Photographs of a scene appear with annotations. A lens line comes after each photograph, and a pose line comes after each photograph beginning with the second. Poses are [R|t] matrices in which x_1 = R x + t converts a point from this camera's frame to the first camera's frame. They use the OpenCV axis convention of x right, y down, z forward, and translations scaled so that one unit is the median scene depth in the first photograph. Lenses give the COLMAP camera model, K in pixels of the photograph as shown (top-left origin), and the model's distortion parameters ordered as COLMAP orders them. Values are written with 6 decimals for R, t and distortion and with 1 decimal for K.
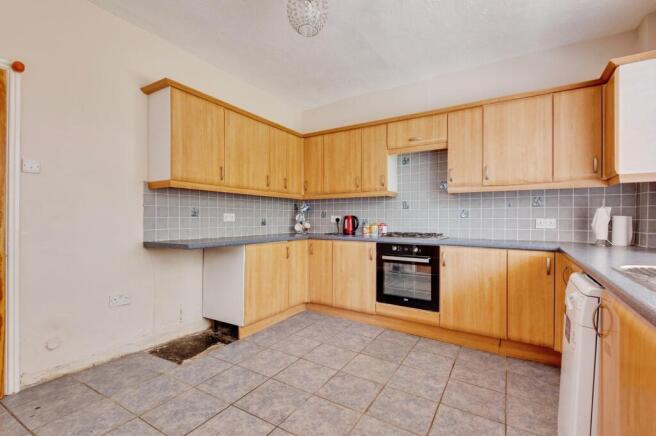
lens RADIAL K [[300.8, 0, 323.4], [0, 300.8, 216.2], [0, 0, 1]] dist [0.037673, -0.023470]
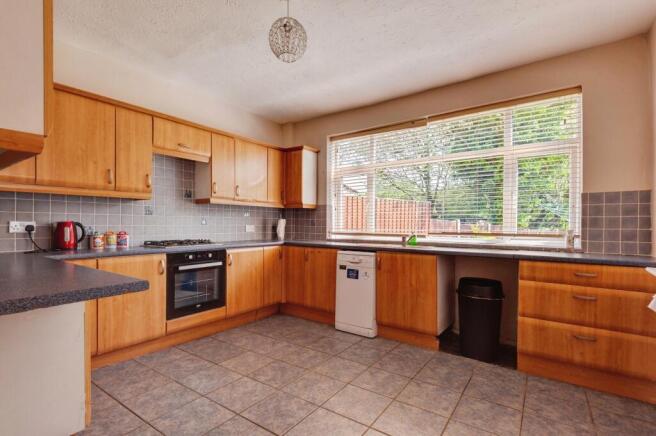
lens RADIAL K [[314.9, 0, 328.0], [0, 314.9, 218.0], [0, 0, 1]] dist [0.025158, -0.000389]
pose [[0.055364, 0.016372, 0.998332, -0.788901], [-0.013547, 0.999786, -0.015645, -0.008583], [-0.998374, -0.012658, 0.055574, 0.519124]]
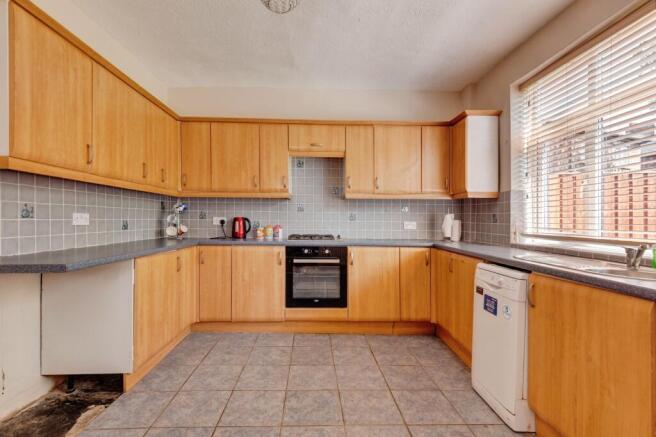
lens RADIAL K [[300.8, 0, 323.4], [0, 300.8, 216.7], [0, 0, 1]] dist [0.037673, -0.023470]
pose [[0.827357, 0.009031, 0.561604, -0.288796], [-0.010656, 0.999943, -0.000381, -0.008374], [-0.561576, -0.005669, 0.827406, 0.146672]]
